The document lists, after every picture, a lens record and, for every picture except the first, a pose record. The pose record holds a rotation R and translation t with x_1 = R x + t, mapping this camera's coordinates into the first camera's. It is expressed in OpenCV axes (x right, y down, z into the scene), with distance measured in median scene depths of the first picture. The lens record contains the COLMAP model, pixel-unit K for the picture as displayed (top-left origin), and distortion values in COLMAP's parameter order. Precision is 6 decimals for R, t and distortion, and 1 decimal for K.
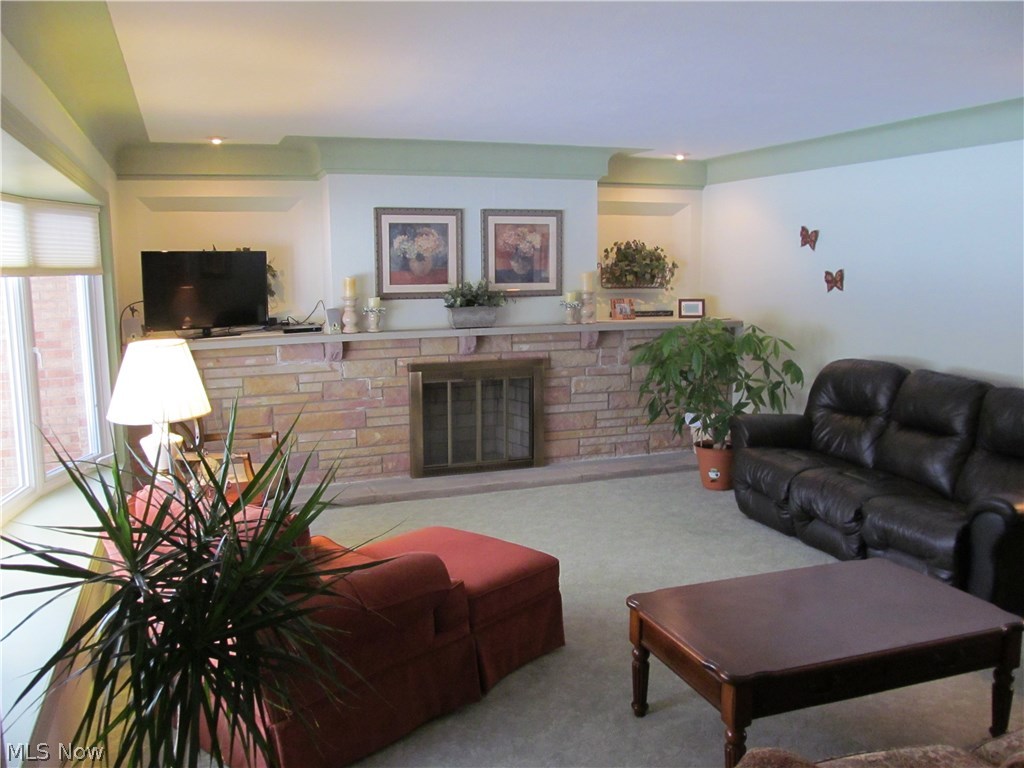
lens RADIAL K [[872.7, 0, 512.0], [0, 872.7, 384.0], [0, 0, 1]] dist [-0.009643, 0.003056]
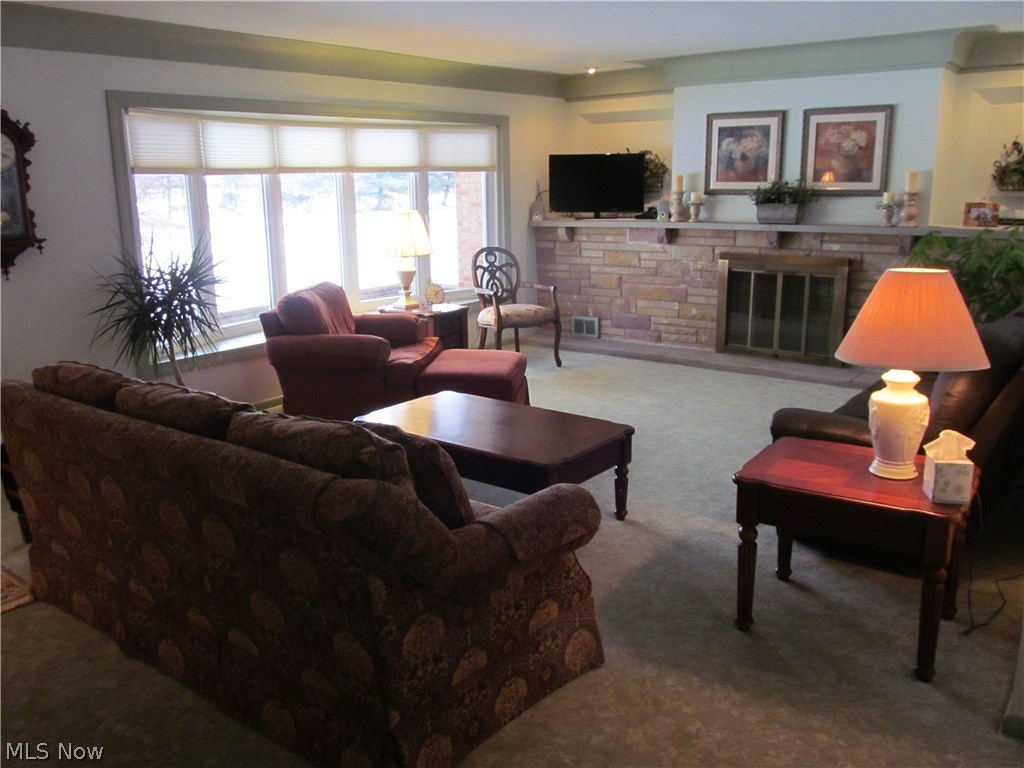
lens RADIAL K [[872.7, 0, 512.0], [0, 872.7, 384.0], [0, 0, 1]] dist [-0.009643, 0.003056]
pose [[0.538273, 0.203265, -0.817891, 0.702953], [-0.108263, 0.979115, 0.172082, -0.020775], [0.835788, -0.004080, 0.549038, 0.138720]]
